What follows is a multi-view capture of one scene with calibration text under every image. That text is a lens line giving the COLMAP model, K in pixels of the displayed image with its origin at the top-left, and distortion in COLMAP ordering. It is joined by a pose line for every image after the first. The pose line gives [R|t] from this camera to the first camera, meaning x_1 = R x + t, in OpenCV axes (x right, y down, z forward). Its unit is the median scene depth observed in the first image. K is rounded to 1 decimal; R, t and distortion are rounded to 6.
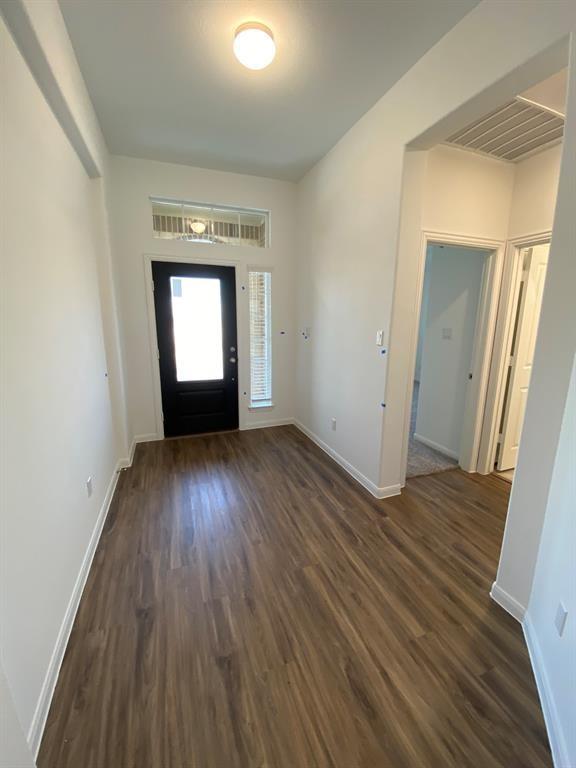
lens RADIAL K [[309.0, 0, 288.0], [0, 309.0, 384.0], [0, 0, 1]] dist [0.032311, -0.024158]
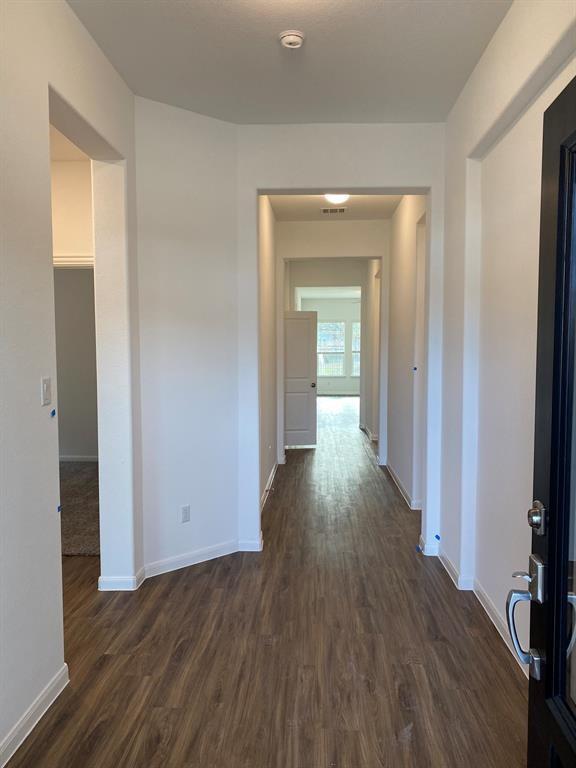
lens RADIAL K [[585.8, 0, 291.4], [0, 585.8, 384.0], [0, 0, 1]] dist [0.008634, 0.002744]
pose [[-0.918099, -0.028423, 0.395332, -0.627427], [0.081517, 0.962561, 0.258516, -0.497499], [-0.387879, 0.269570, -0.881409, 2.211459]]
